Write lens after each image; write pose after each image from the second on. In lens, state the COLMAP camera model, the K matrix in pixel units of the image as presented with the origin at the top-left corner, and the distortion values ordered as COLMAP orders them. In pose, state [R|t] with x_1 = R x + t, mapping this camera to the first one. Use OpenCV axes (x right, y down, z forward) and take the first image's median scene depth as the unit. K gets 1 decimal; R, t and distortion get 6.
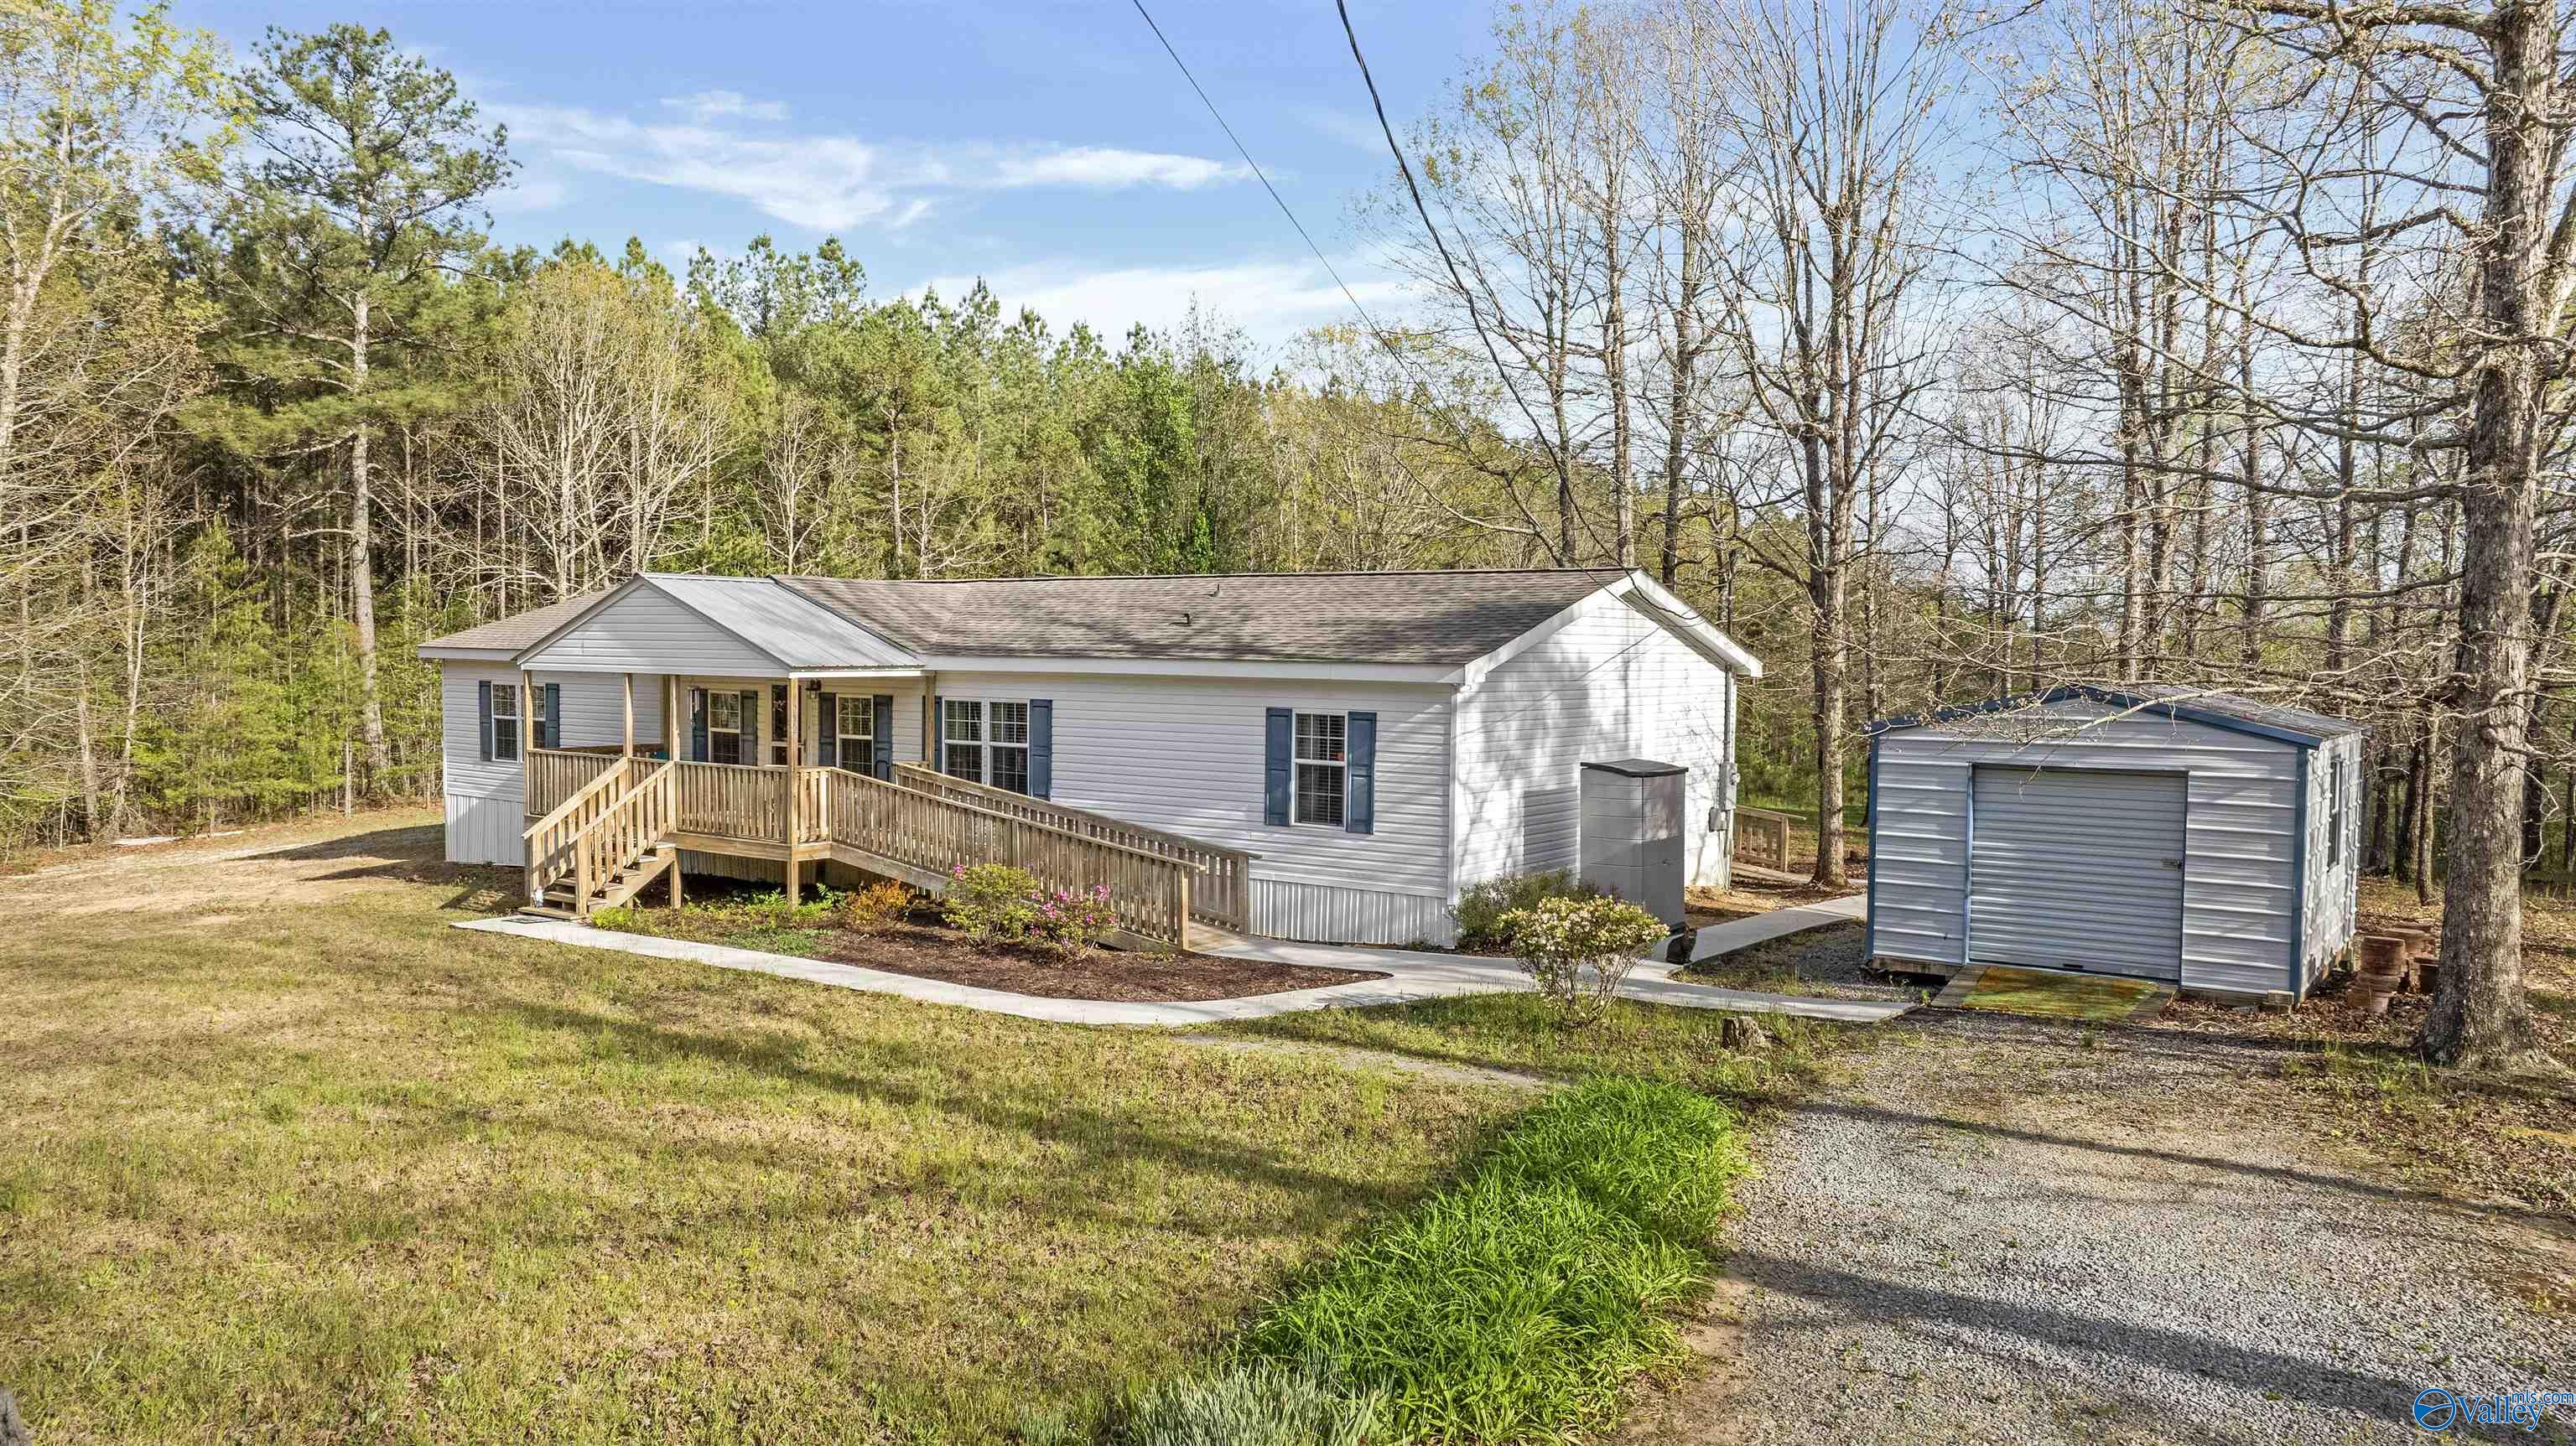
lens RADIAL K [[1799.3, 0, 1283.9], [0, 1799.3, 711.3], [0, 0, 1]] dist [-0.015034, 0.002806]
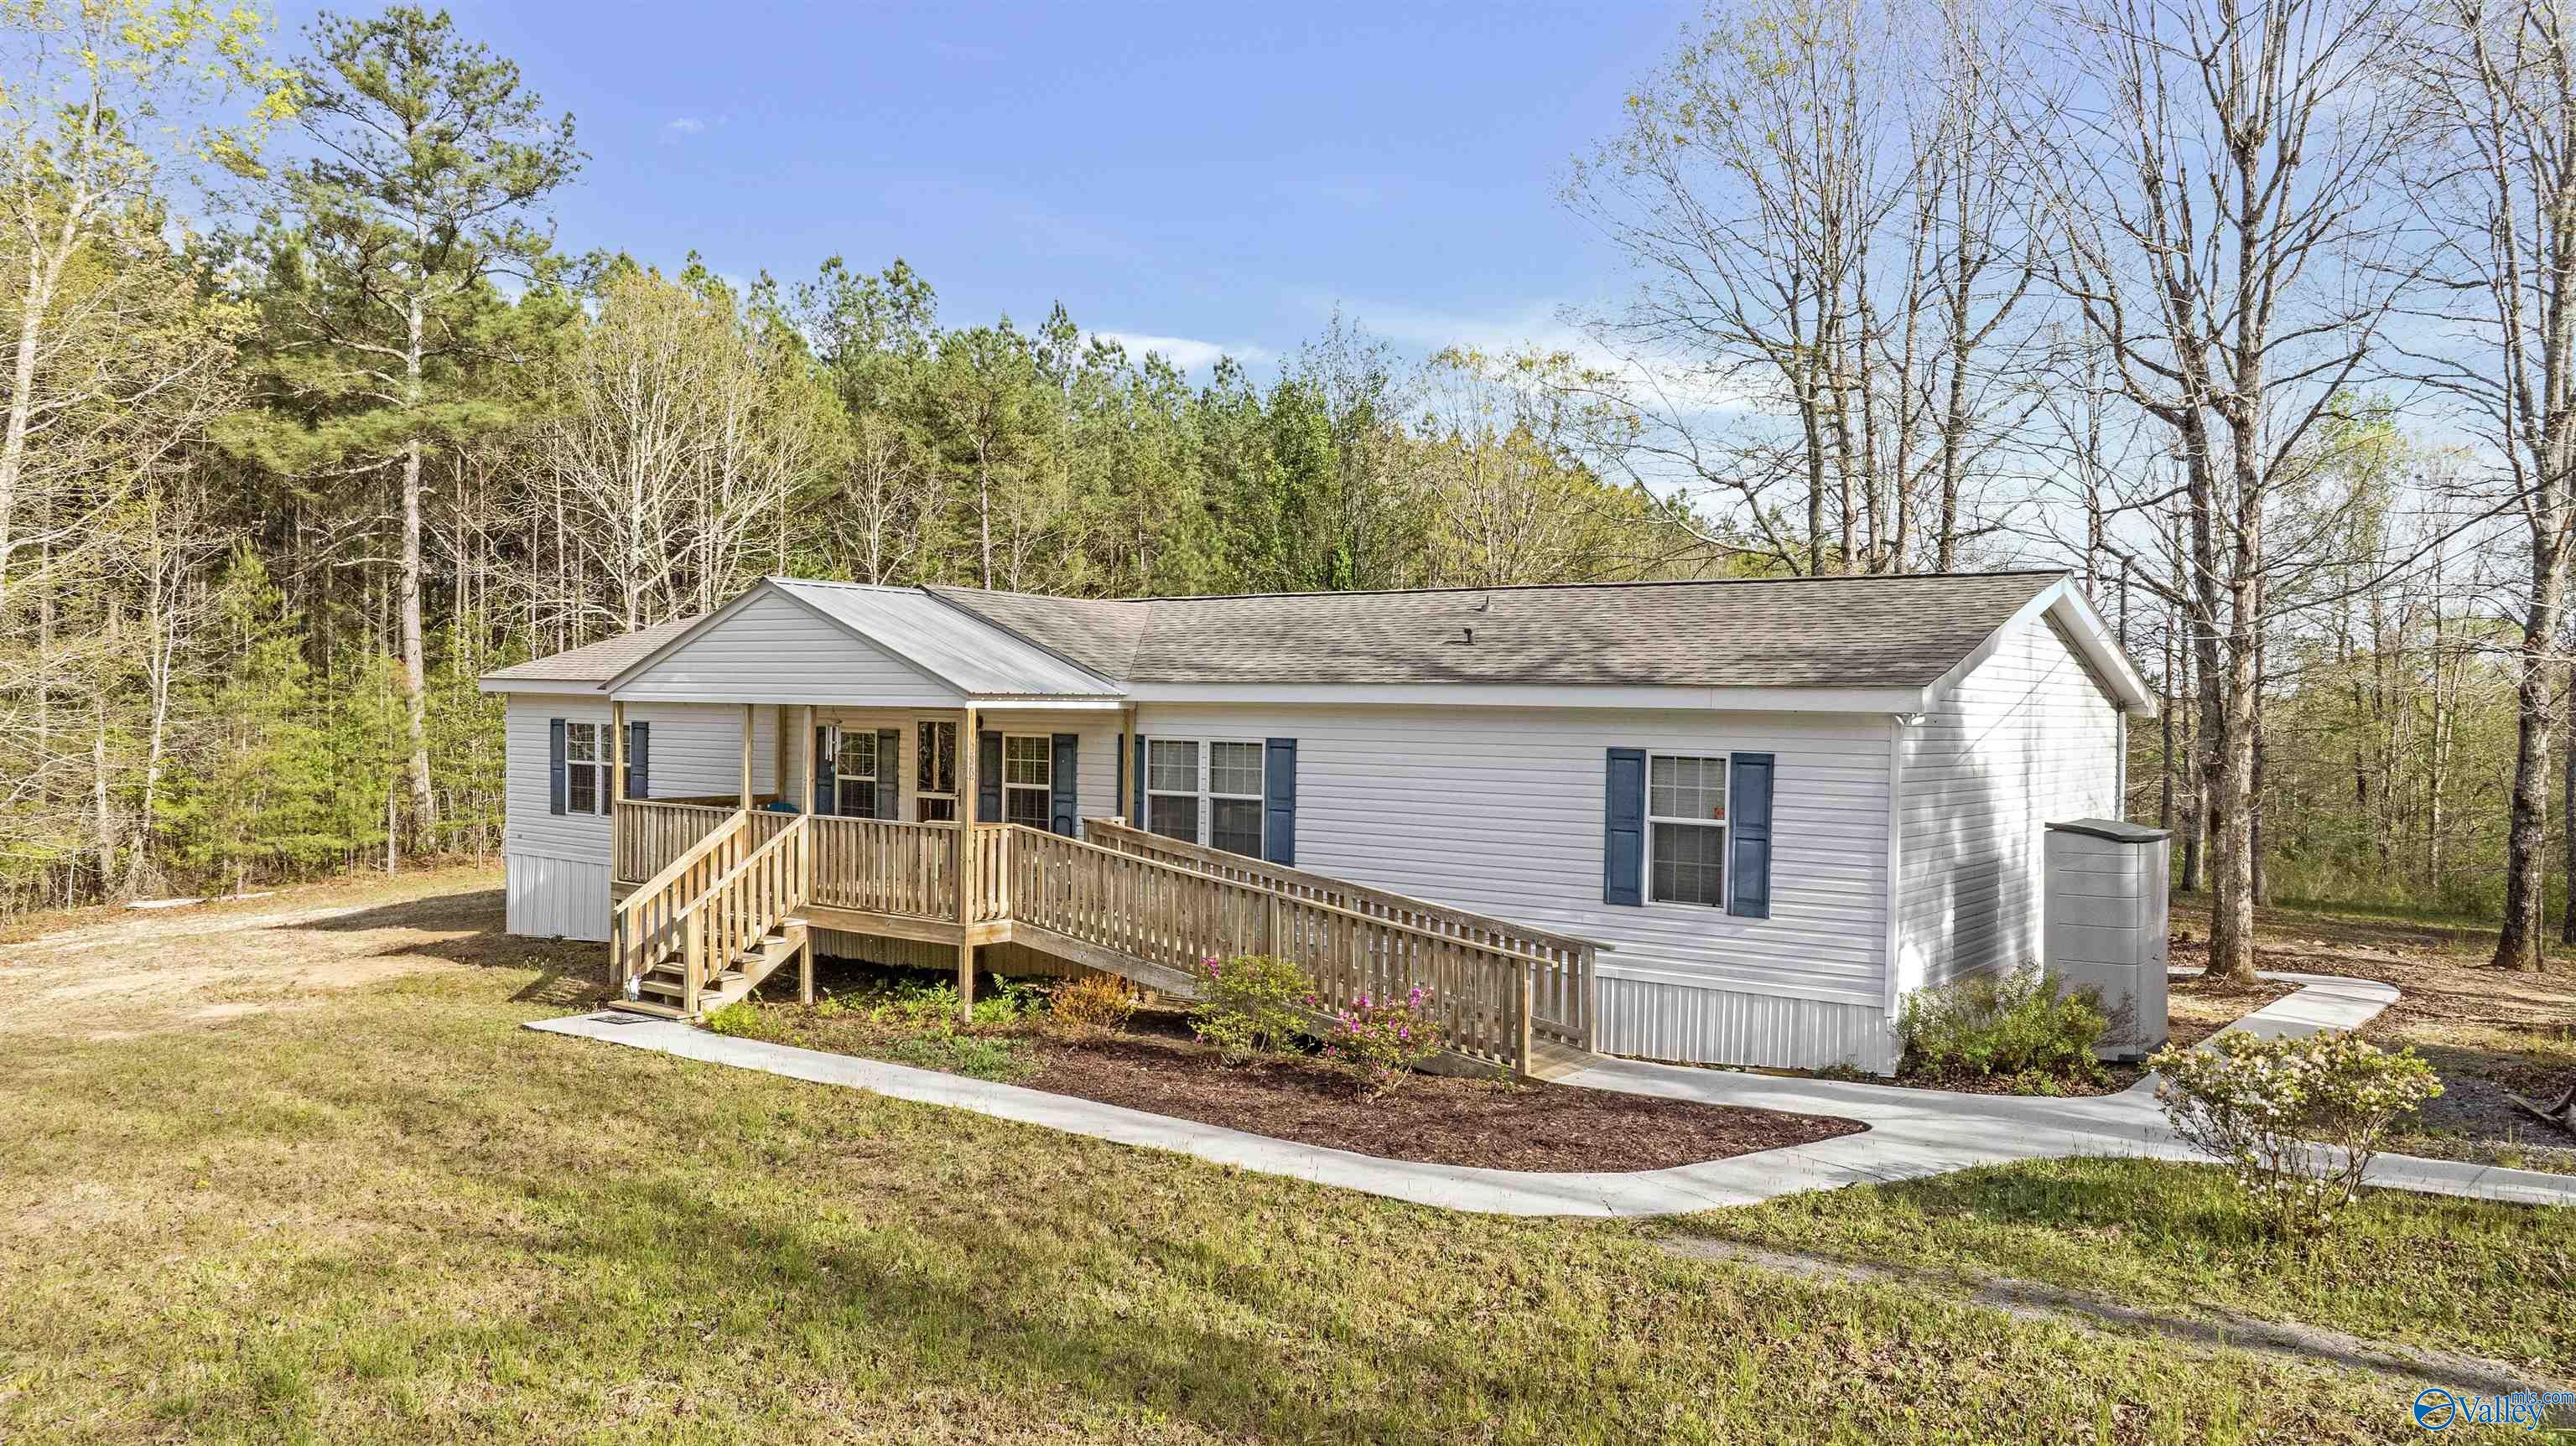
lens RADIAL K [[1798.0, 0, 1279.9], [0, 1798.0, 720.7], [0, 0, 1]] dist [-0.005680, -0.001915]
pose [[0.999773, 0.004120, -0.020909, -0.116436], [-0.004706, 0.999595, -0.028061, 0.007377], [0.020785, 0.028153, 0.999388, 0.216561]]
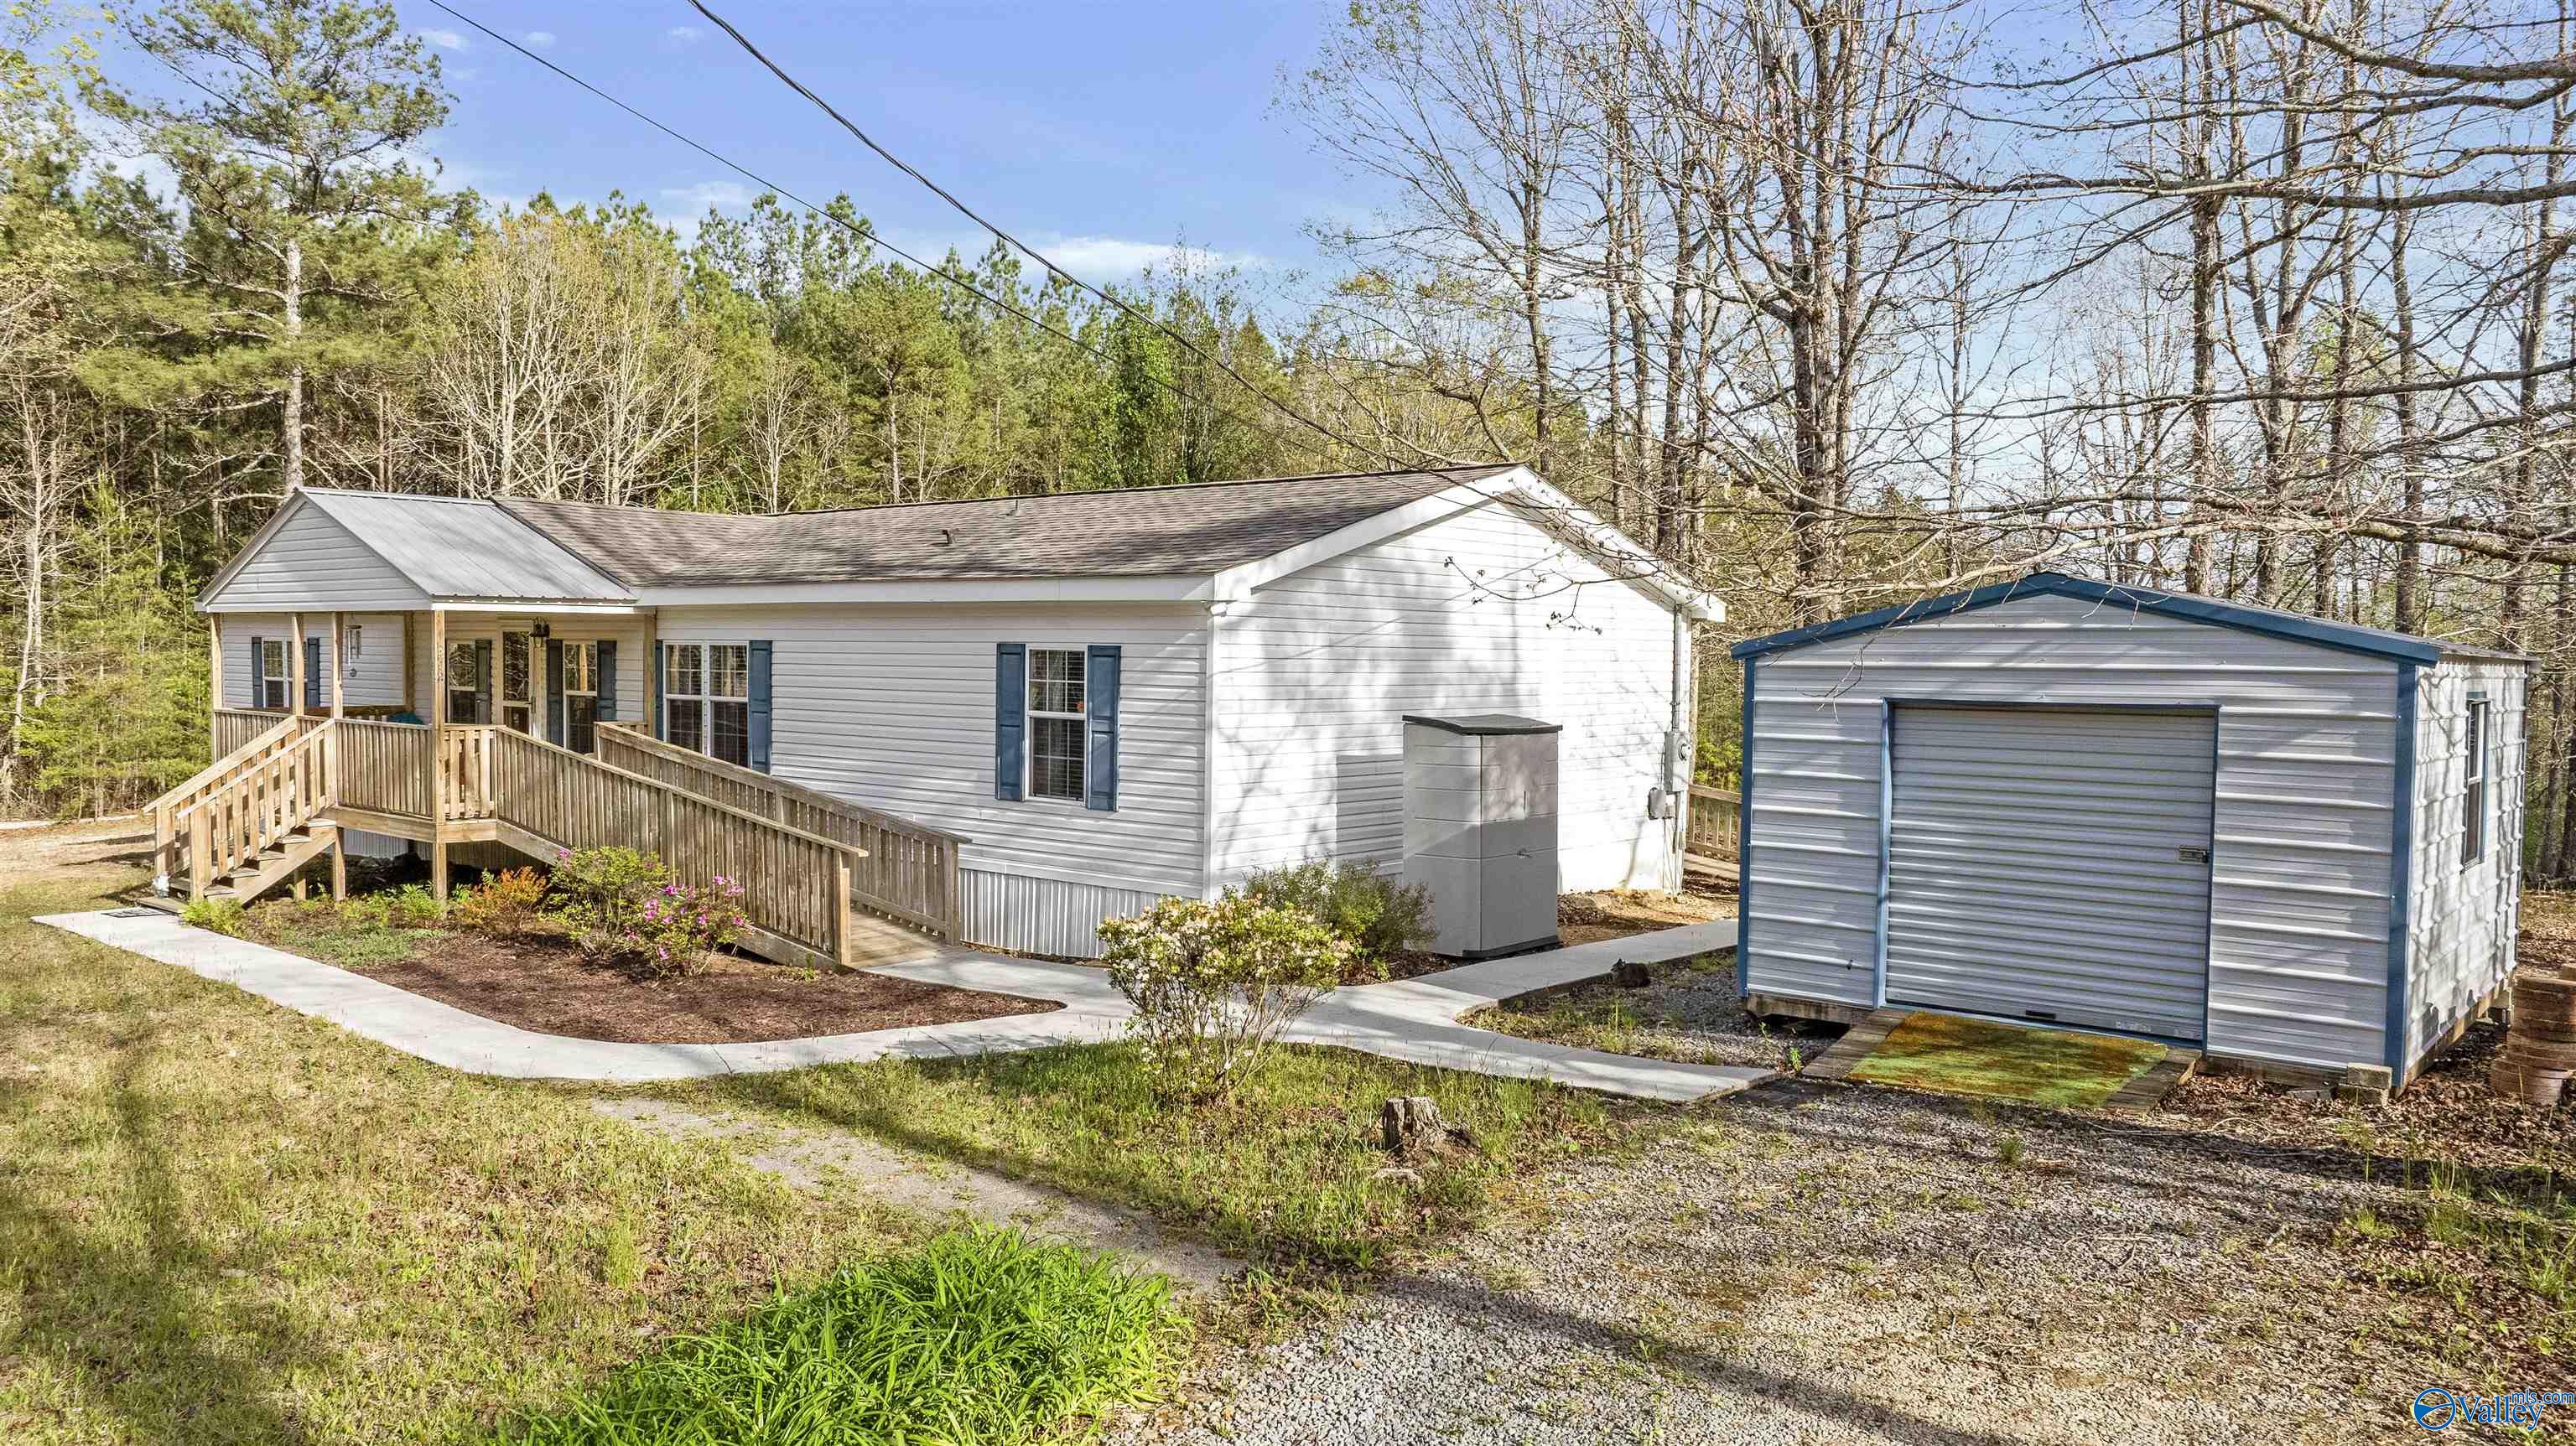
lens RADIAL K [[1799.3, 0, 1283.9], [0, 1799.3, 711.3], [0, 0, 1]] dist [-0.015034, 0.002806]
pose [[0.997057, 0.003953, -0.076562, 0.148483], [-0.004198, 0.999987, -0.003039, 0.025158], [0.076549, 0.003352, 0.997060, 0.231139]]
